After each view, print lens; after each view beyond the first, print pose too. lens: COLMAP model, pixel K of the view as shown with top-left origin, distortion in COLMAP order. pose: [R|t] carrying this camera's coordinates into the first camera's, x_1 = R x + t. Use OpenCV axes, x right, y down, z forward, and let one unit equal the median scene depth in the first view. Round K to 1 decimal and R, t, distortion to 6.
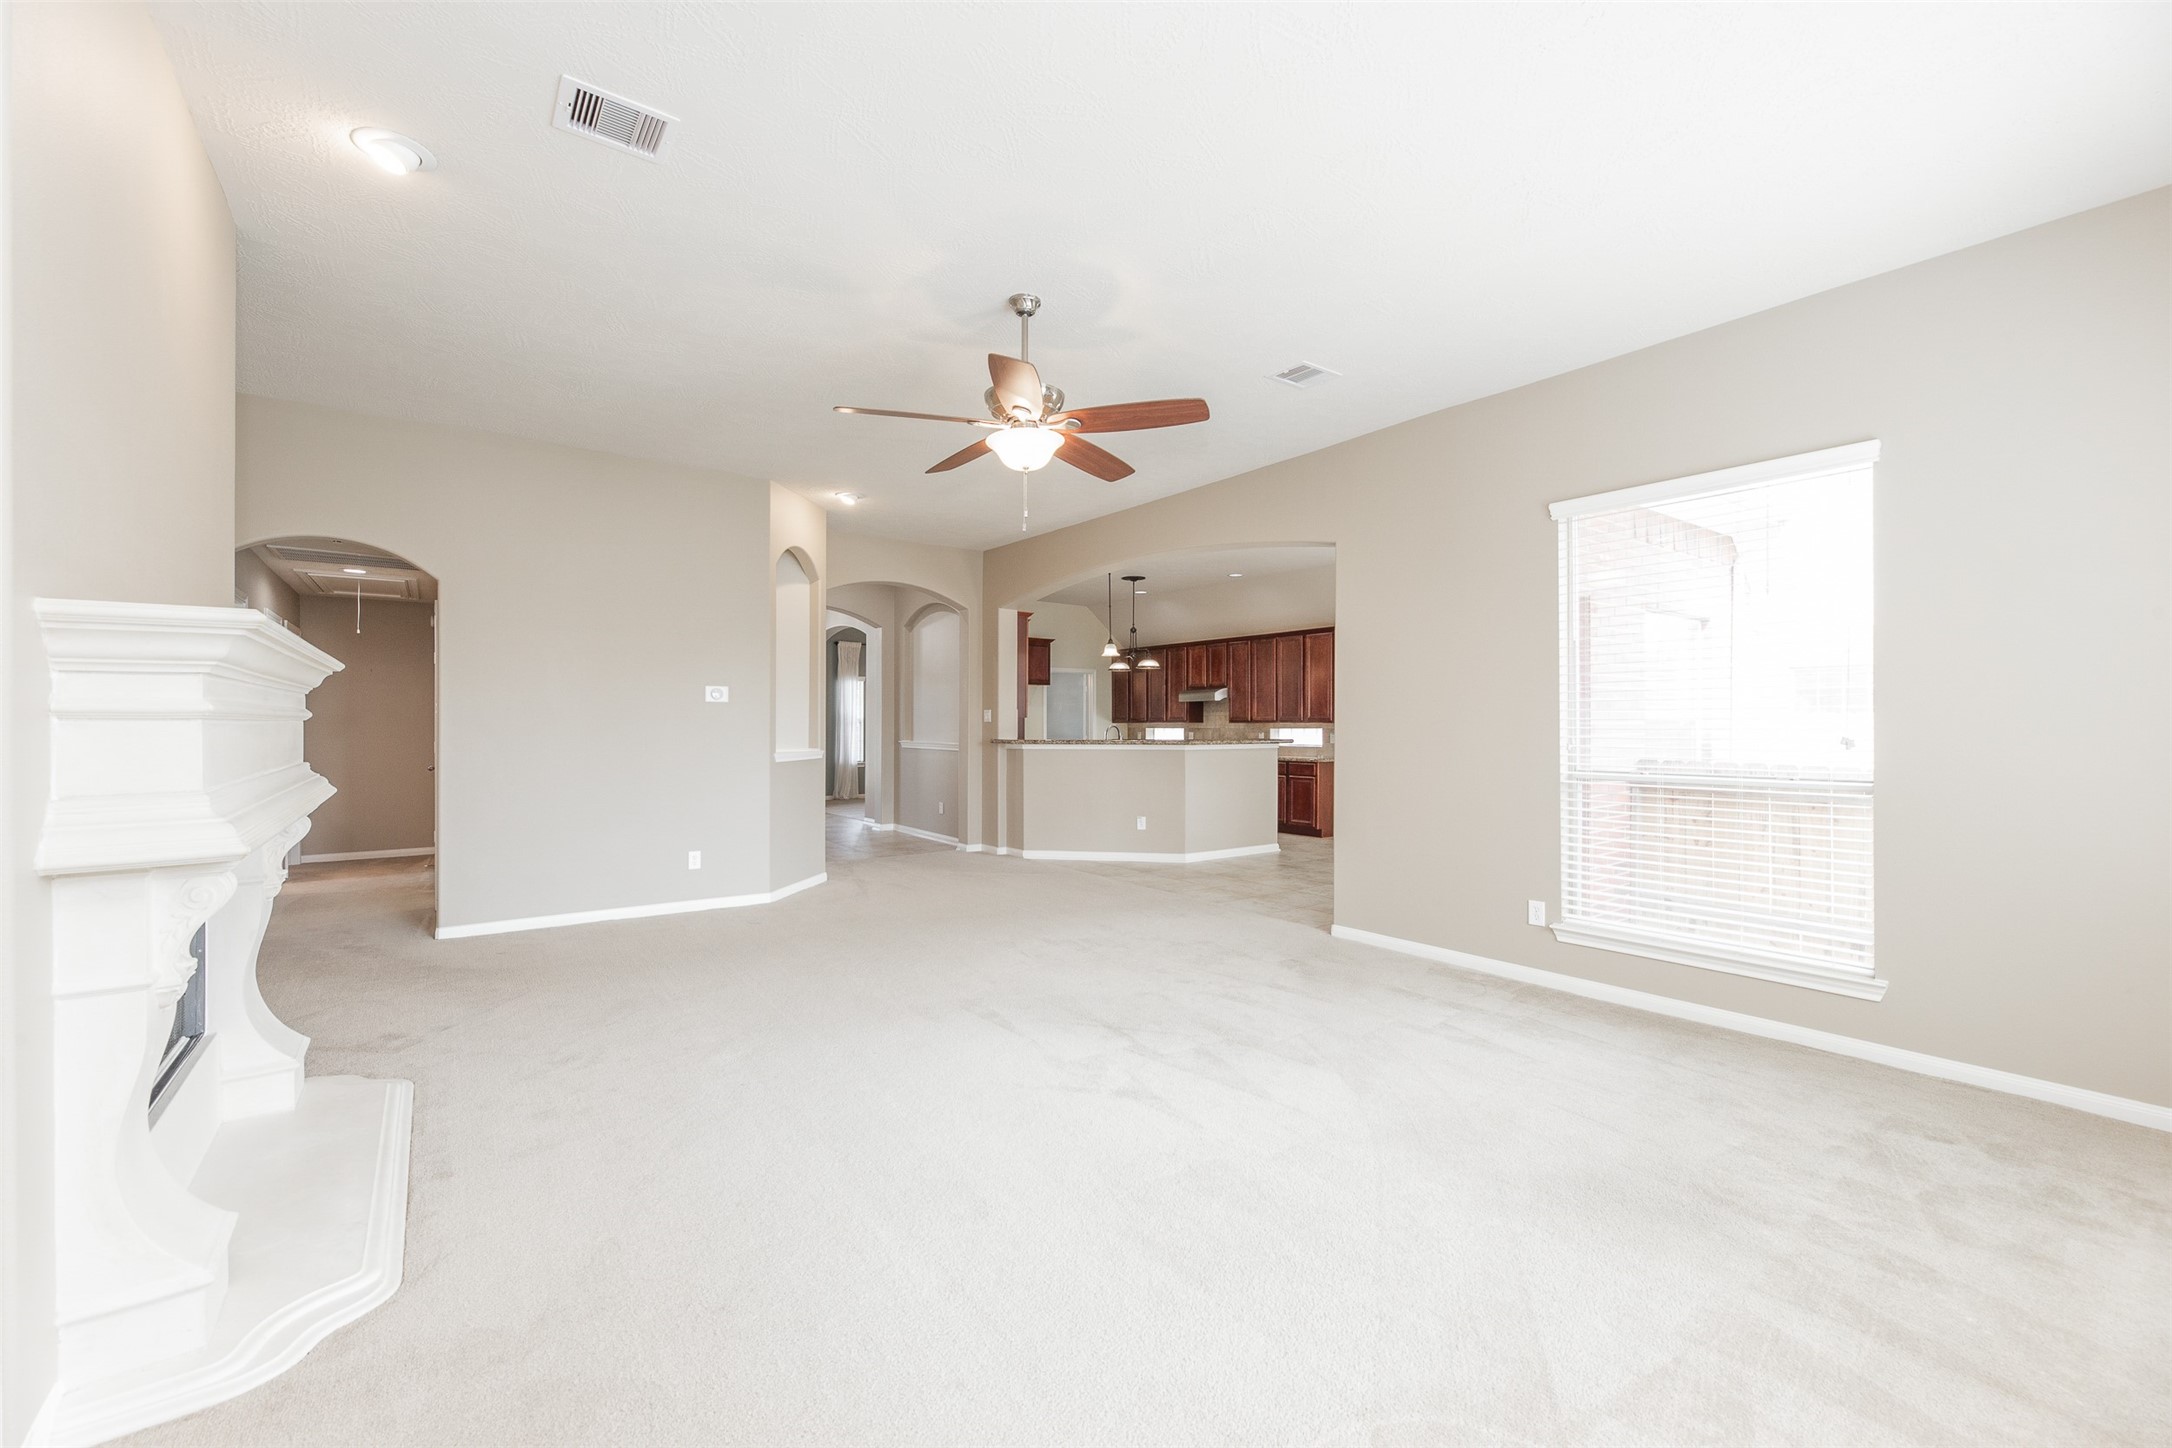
lens RADIAL K [[877.6, 0, 1081.9], [0, 877.6, 721.9], [0, 0, 1]] dist [0.000996, 0.001381]
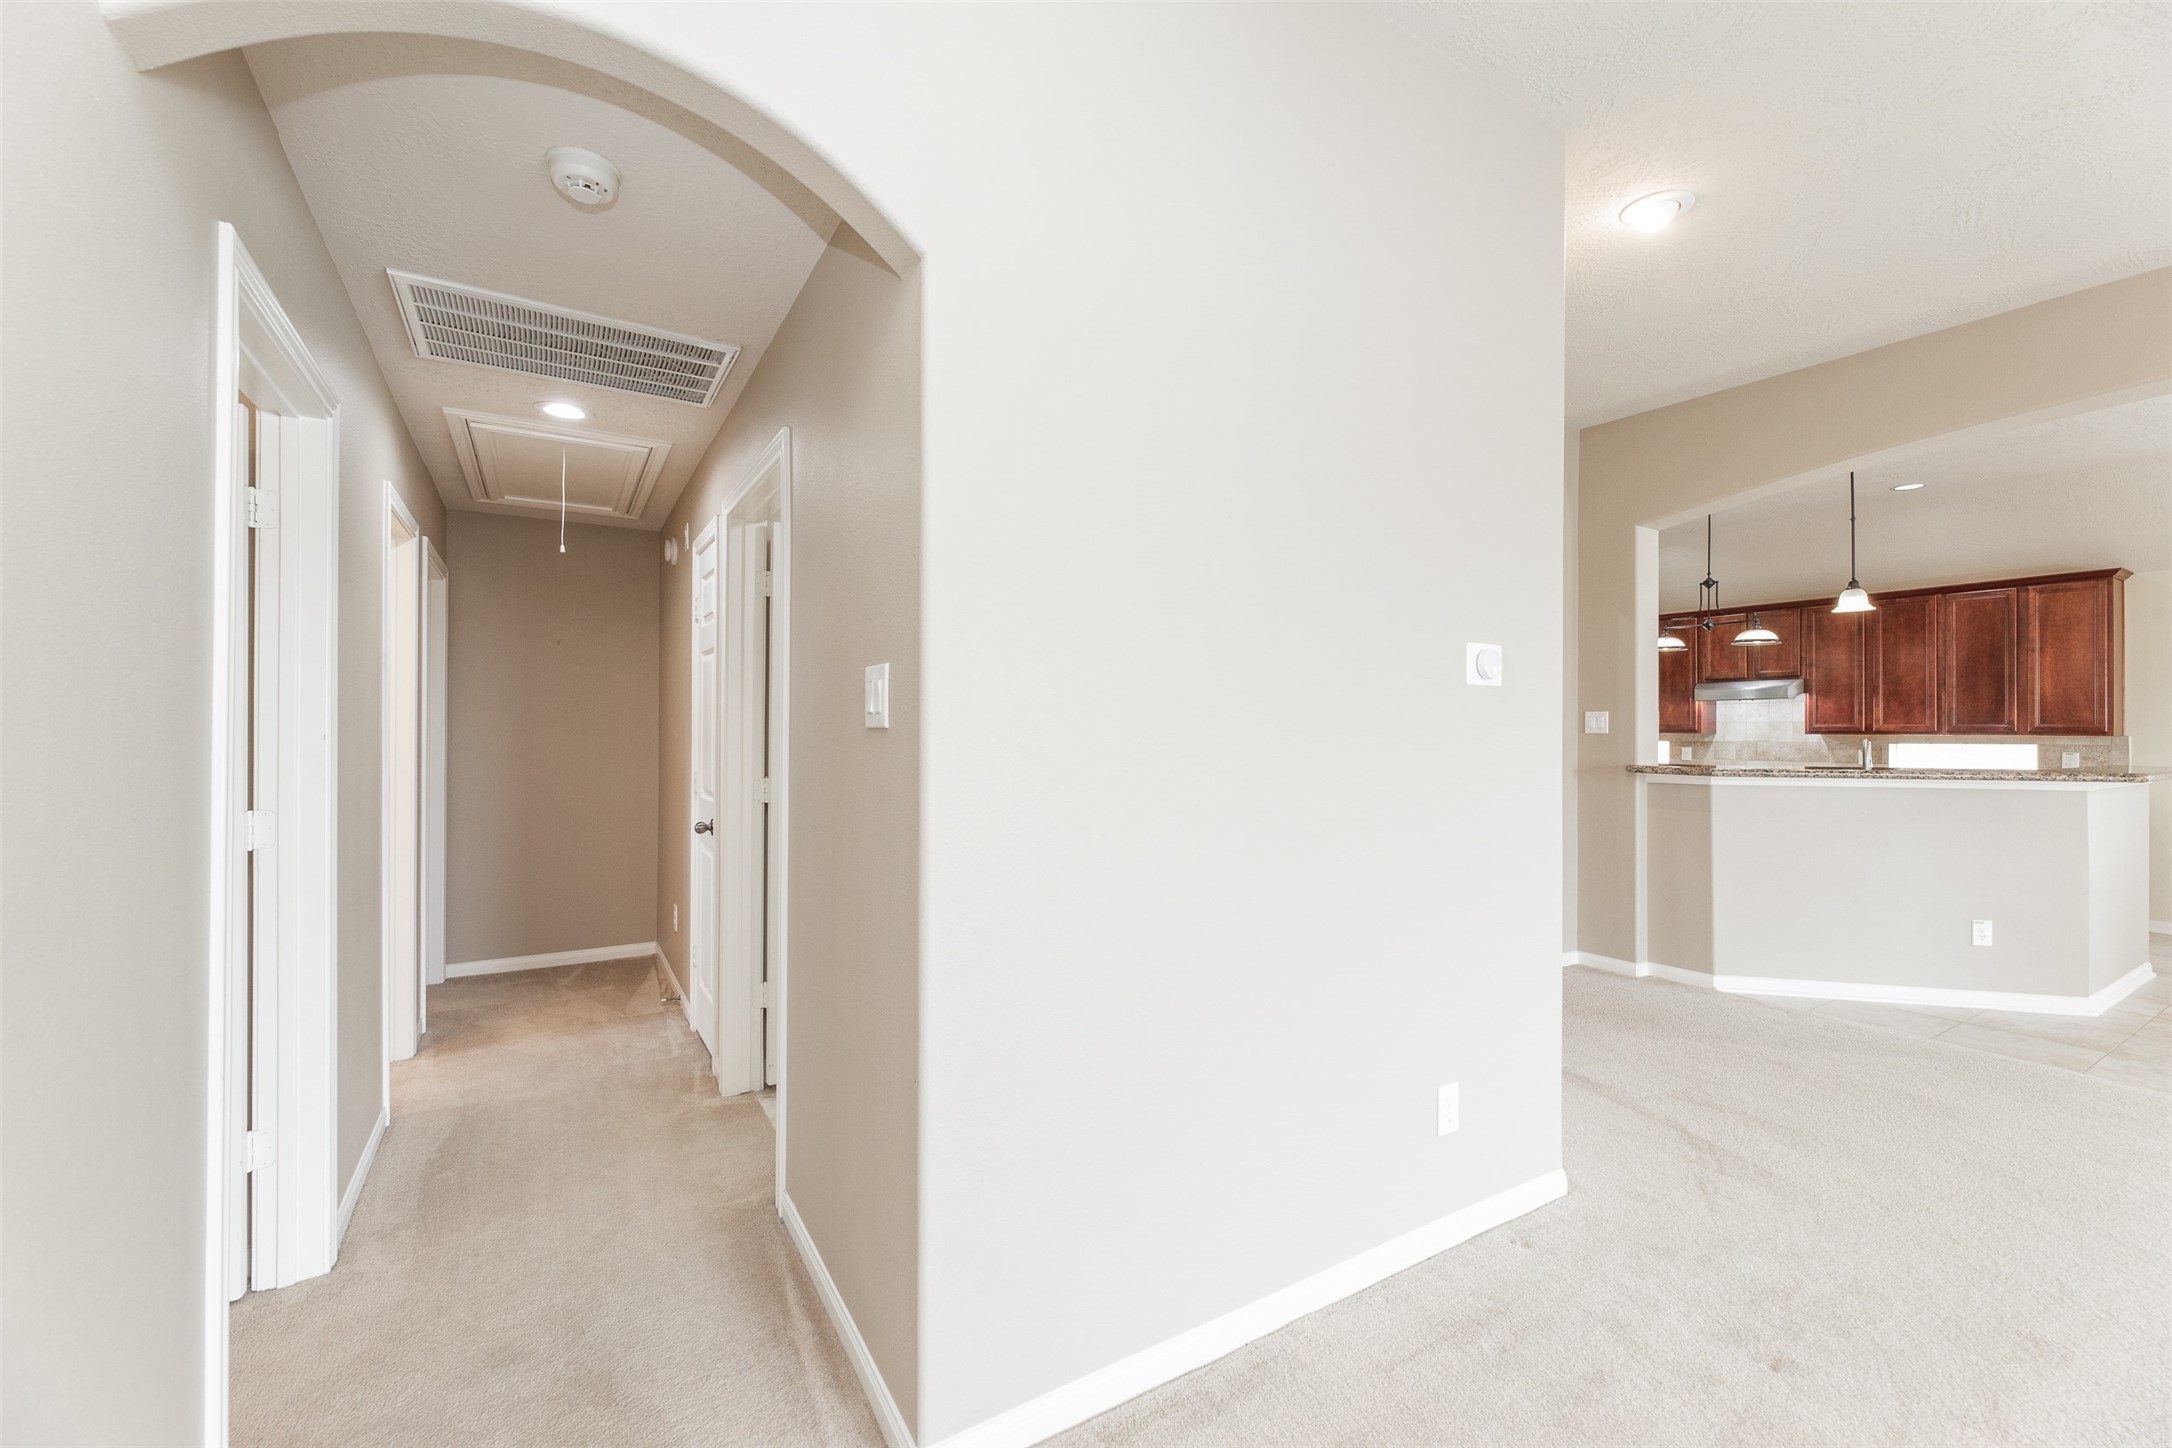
lens RADIAL K [[877.6, 0, 1089.0], [0, 877.6, 722.6], [0, 0, 1]] dist [0.000996, 0.001381]
pose [[0.996489, 0.002157, -0.083702, -0.388970], [-0.002646, 0.999980, -0.005728, -0.002854], [0.083688, 0.005930, 0.996474, 0.425835]]
